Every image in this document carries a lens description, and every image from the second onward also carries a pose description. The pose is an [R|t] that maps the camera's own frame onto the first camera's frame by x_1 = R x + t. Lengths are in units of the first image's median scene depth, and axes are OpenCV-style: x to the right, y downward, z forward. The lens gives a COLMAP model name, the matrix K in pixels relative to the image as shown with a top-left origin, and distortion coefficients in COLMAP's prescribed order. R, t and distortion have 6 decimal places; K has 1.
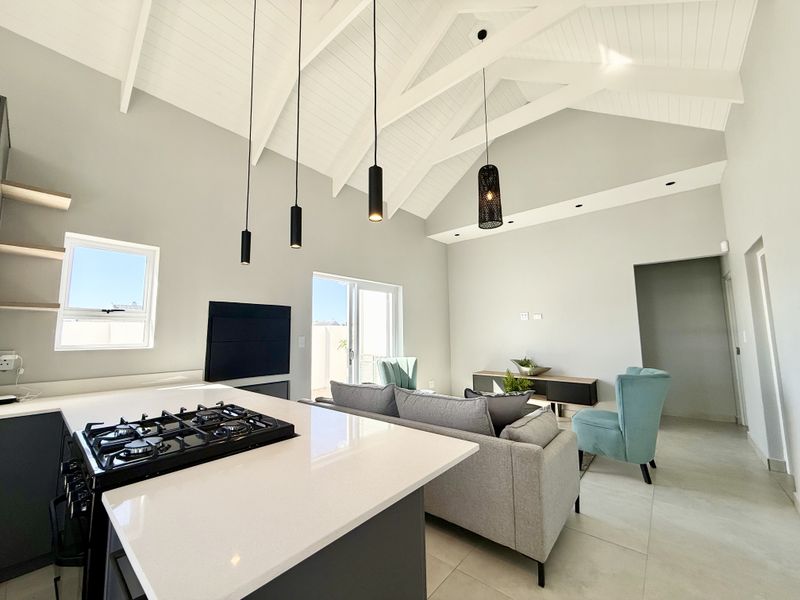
lens RADIAL K [[316.9, 0, 397.4], [0, 316.9, 302.1], [0, 0, 1]] dist [-0.002682, -0.000067]
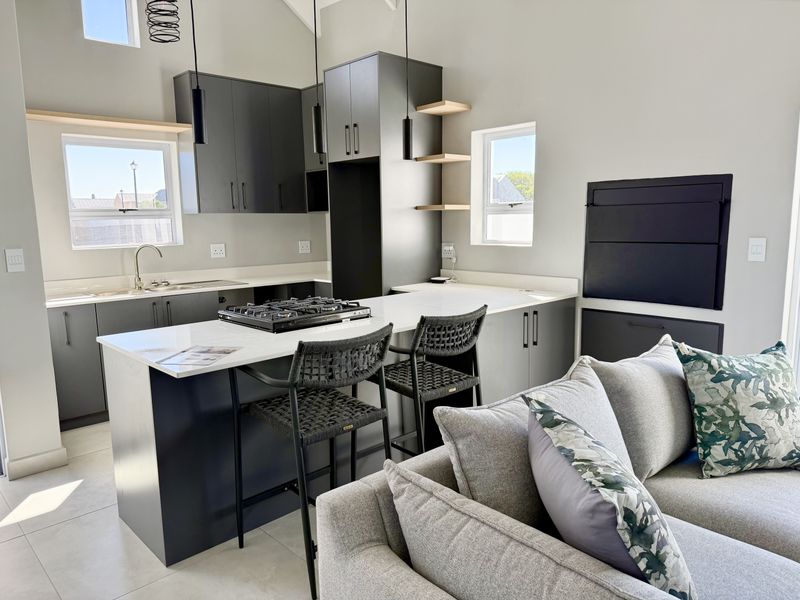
lens RADIAL K [[533.9, 0, 391.3], [0, 533.9, 321.2], [0, 0, 1]] dist [0.065674, -0.095849]
pose [[-0.094688, 0.199193, -0.975375, 0.440885], [0.116078, 0.975303, 0.187910, 0.012851], [0.988716, -0.095427, -0.115472, 0.447430]]
